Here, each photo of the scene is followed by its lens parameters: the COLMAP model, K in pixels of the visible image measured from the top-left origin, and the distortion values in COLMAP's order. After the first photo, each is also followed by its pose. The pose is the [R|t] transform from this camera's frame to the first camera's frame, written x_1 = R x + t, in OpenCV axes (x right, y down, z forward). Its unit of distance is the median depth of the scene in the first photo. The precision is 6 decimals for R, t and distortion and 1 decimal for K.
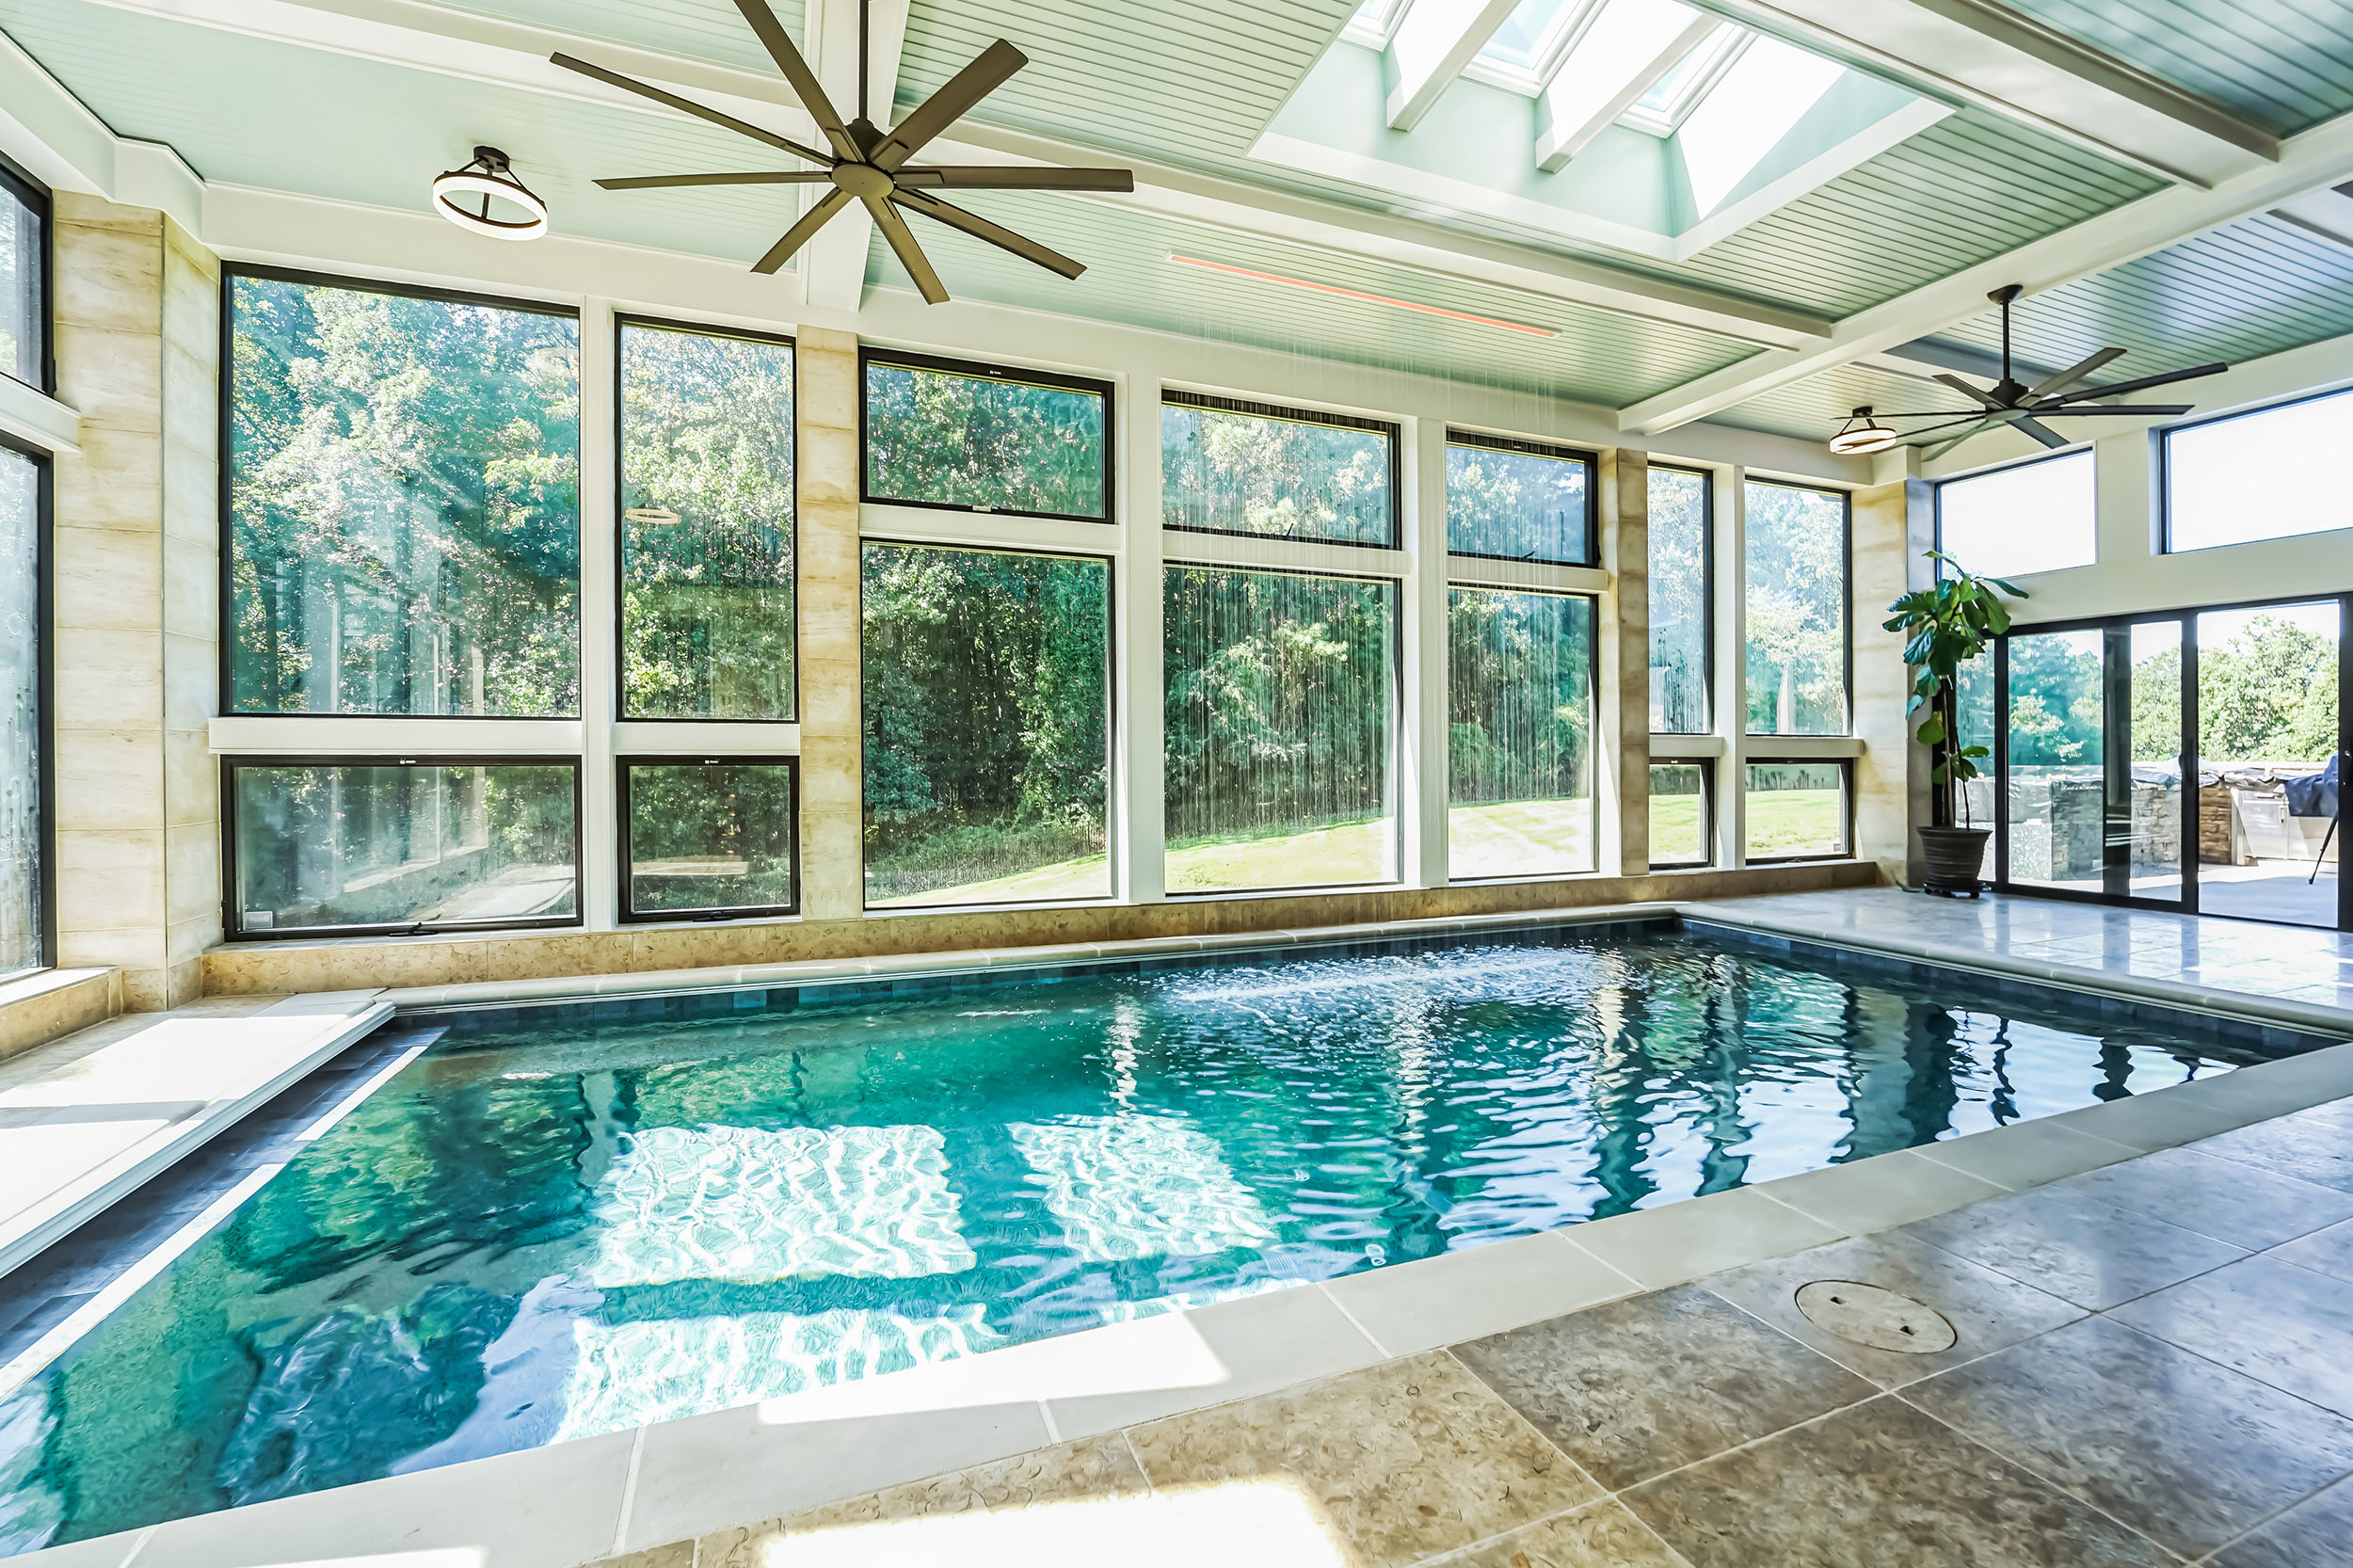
lens RADIAL K [[1011.3, 0, 1205.2], [0, 1011.3, 764.1], [0, 0, 1]] dist [-0.017091, -0.001267]
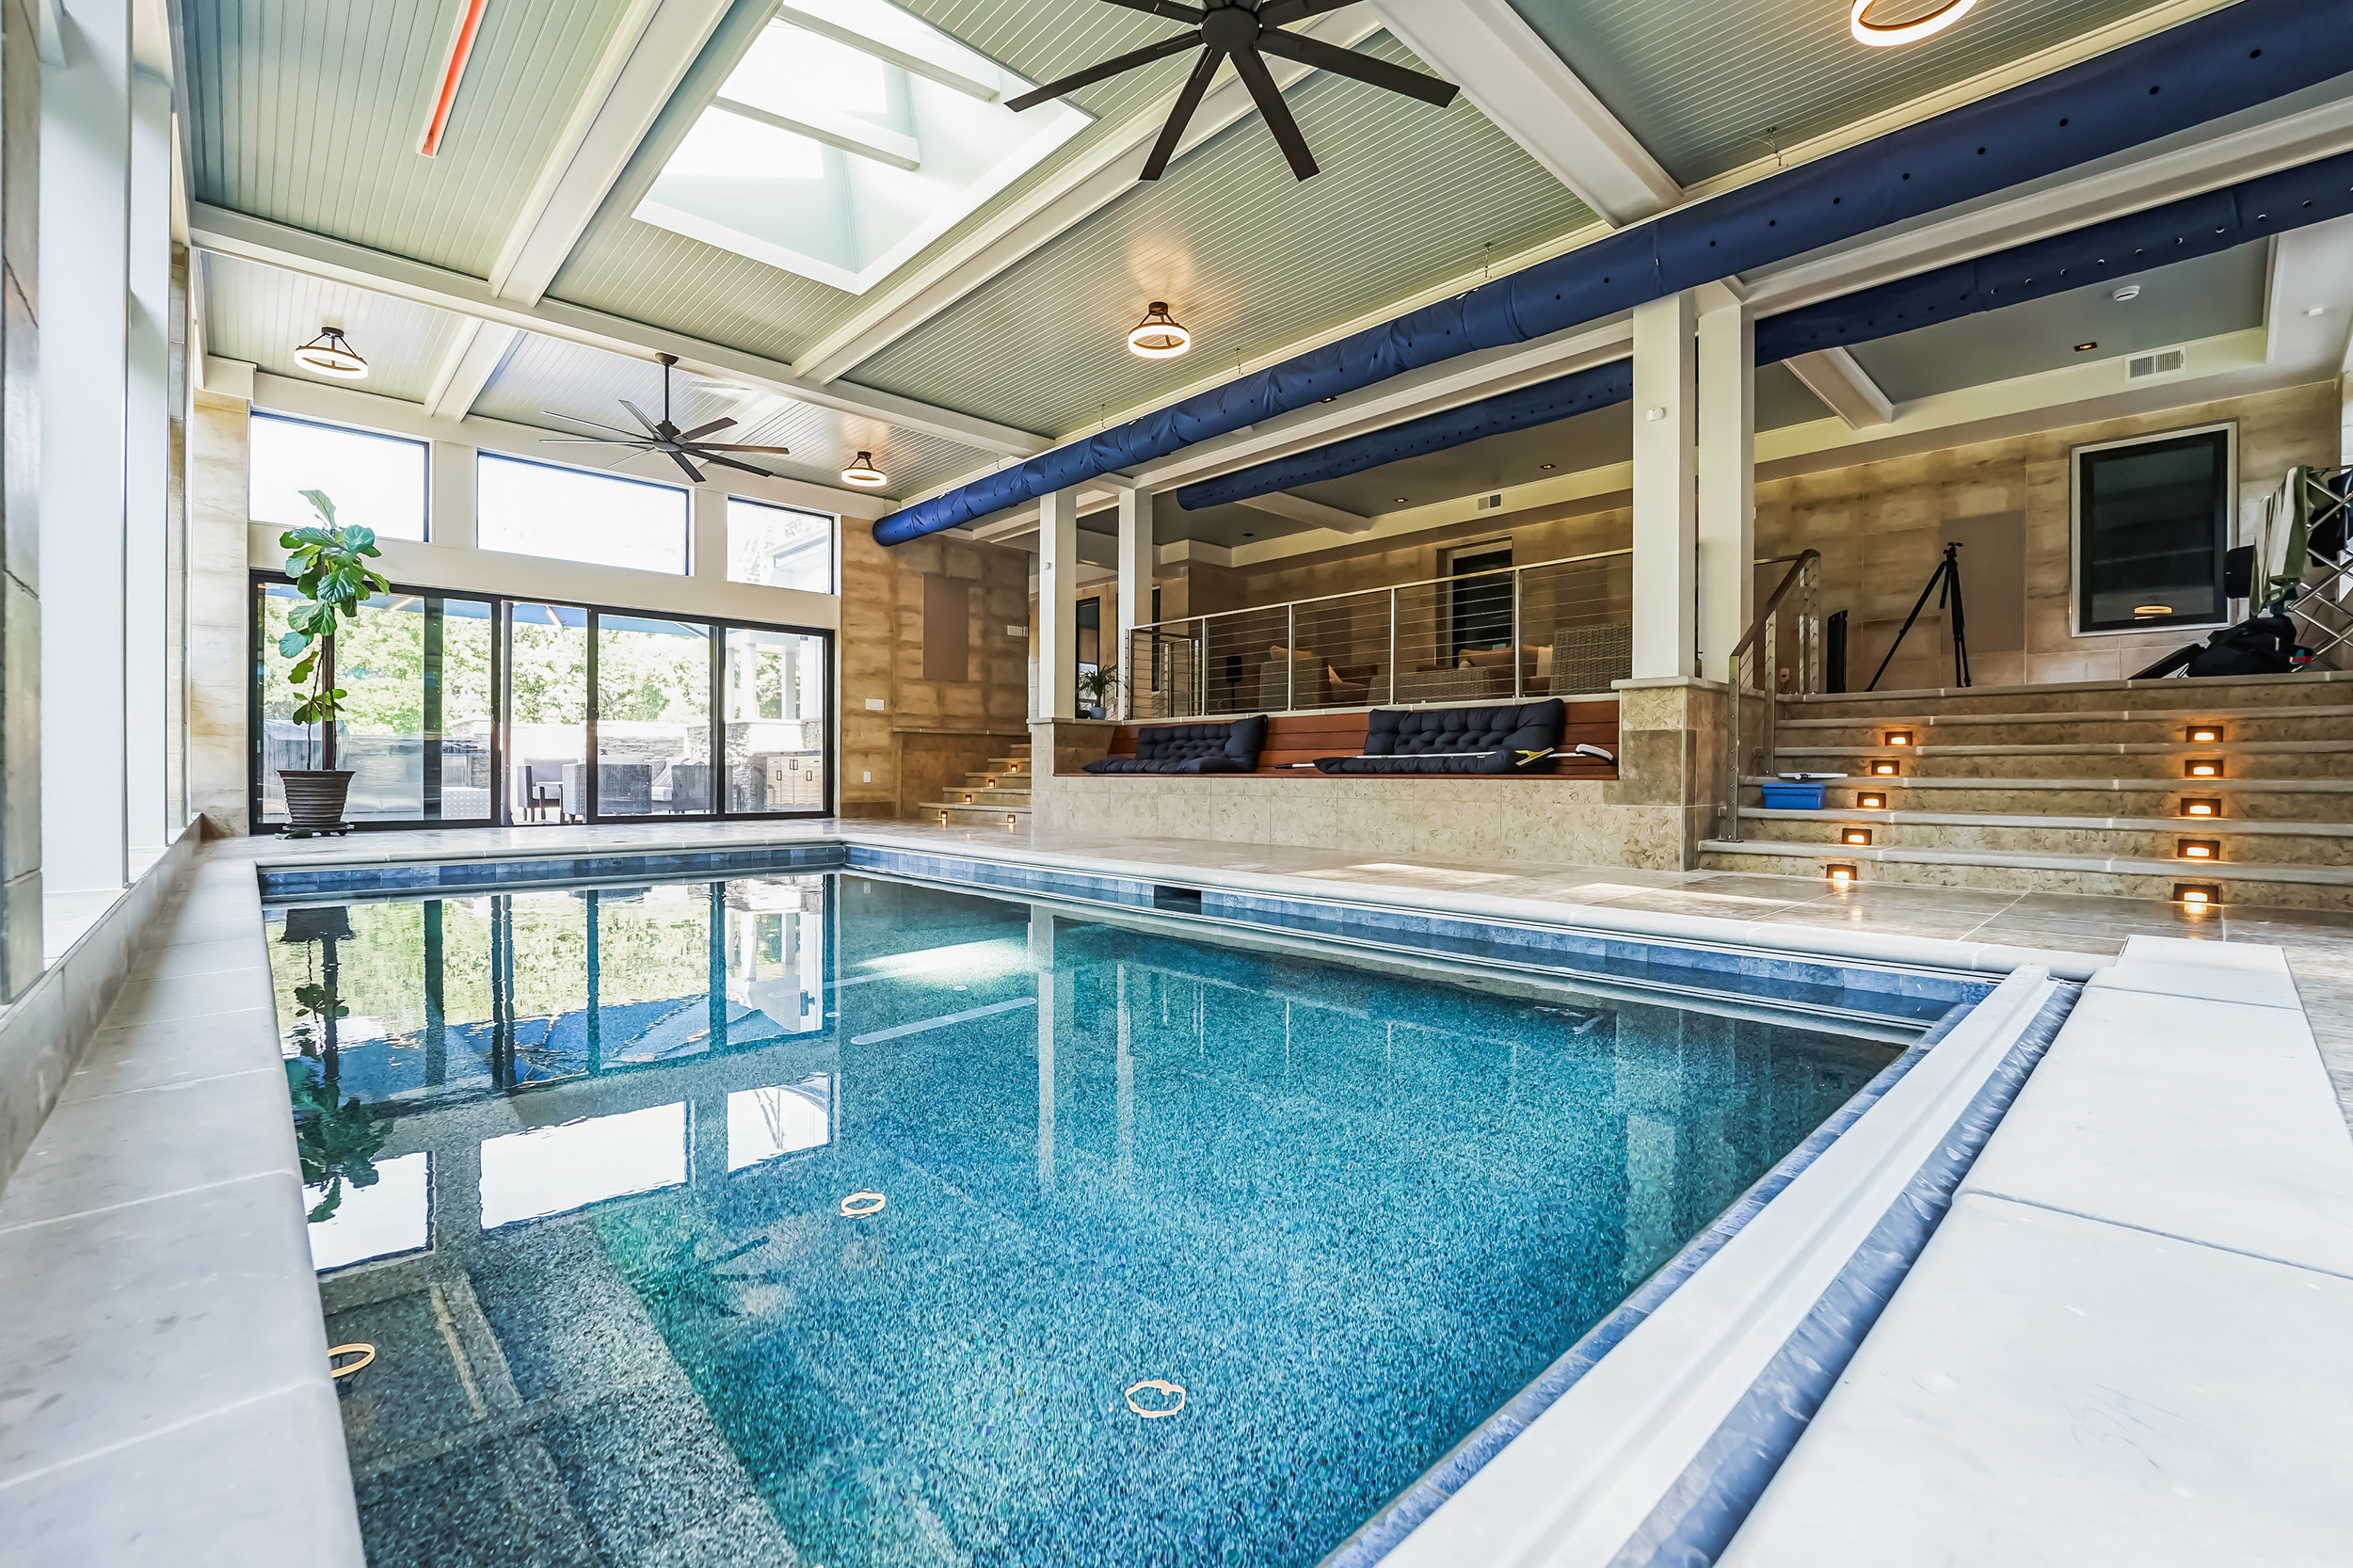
lens RADIAL K [[959.8, 0, 1195.2], [0, 959.8, 773.8], [0, 0, 1]] dist [-0.014528, 0.001936]
pose [[-0.352960, -0.006001, 0.935619, -0.503983], [0.002085, 0.999972, 0.007200, 0.070476], [-0.935636, 0.004492, -0.352938, 0.556064]]
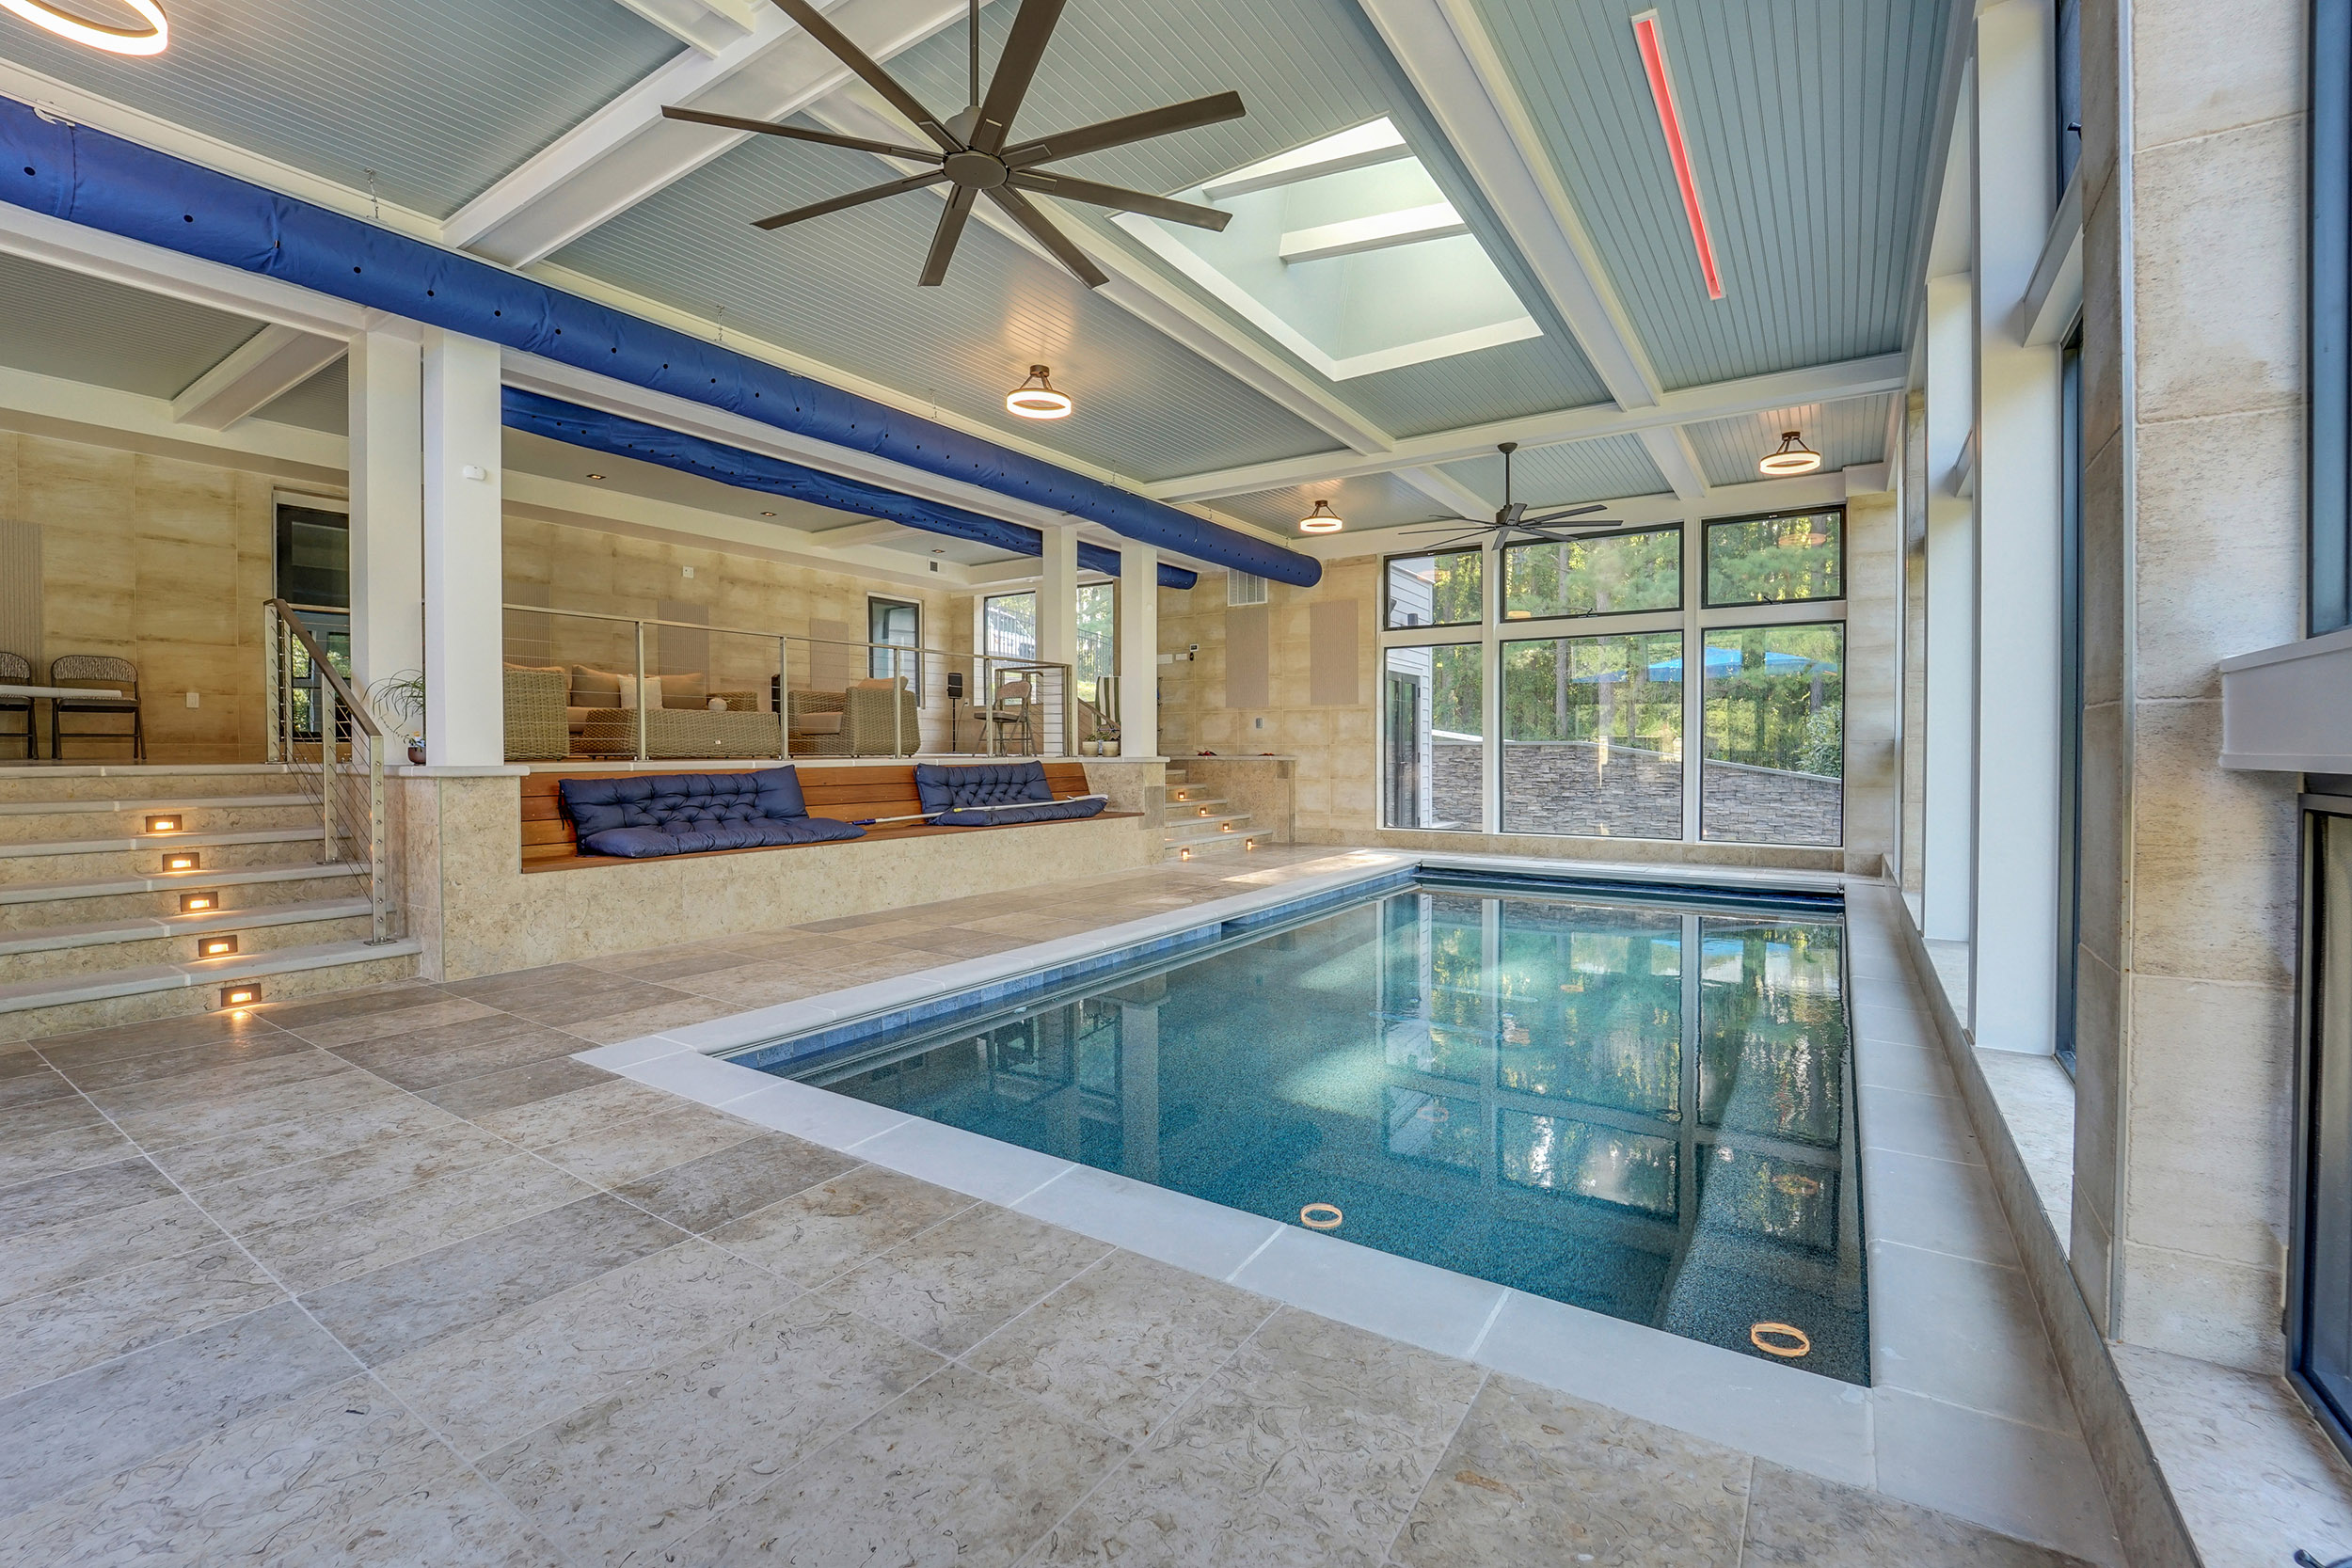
lens RADIAL K [[988.2, 0, 1187.2], [0, 988.2, 740.2], [0, 0, 1]] dist [-0.021311, 0.001093]
pose [[-0.821227, -0.006707, -0.570562, 0.737643], [-0.005095, 0.999977, -0.004422, -0.010837], [0.570579, -0.000725, -0.821243, 1.105975]]
